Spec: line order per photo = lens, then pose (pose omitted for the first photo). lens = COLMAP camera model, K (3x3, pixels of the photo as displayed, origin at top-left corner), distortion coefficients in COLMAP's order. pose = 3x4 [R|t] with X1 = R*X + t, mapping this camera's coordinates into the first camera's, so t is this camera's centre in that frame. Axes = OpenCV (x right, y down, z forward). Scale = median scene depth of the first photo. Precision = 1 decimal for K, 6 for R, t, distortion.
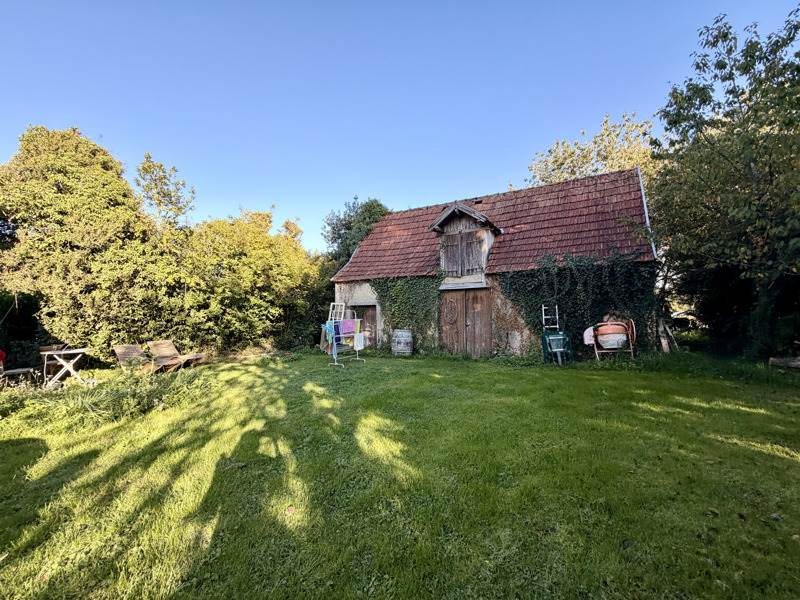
lens RADIAL K [[326.7, 0, 401.6], [0, 326.7, 310.4], [0, 0, 1]] dist [0.000066, 0.000006]
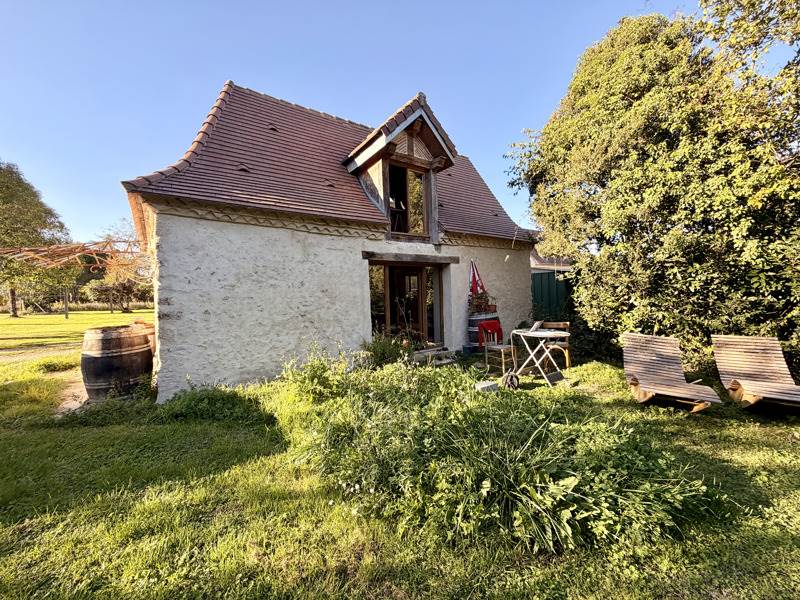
lens RADIAL K [[315.1, 0, 400.0], [0, 315.1, 300.0], [0, 0, 1]] dist [0.000478, 0.000159]
pose [[-0.225624, 0.042252, -0.973298, -0.159234], [0.017645, 0.999072, 0.039280, 0.011344], [0.974055, -0.008311, -0.226161, 0.522549]]
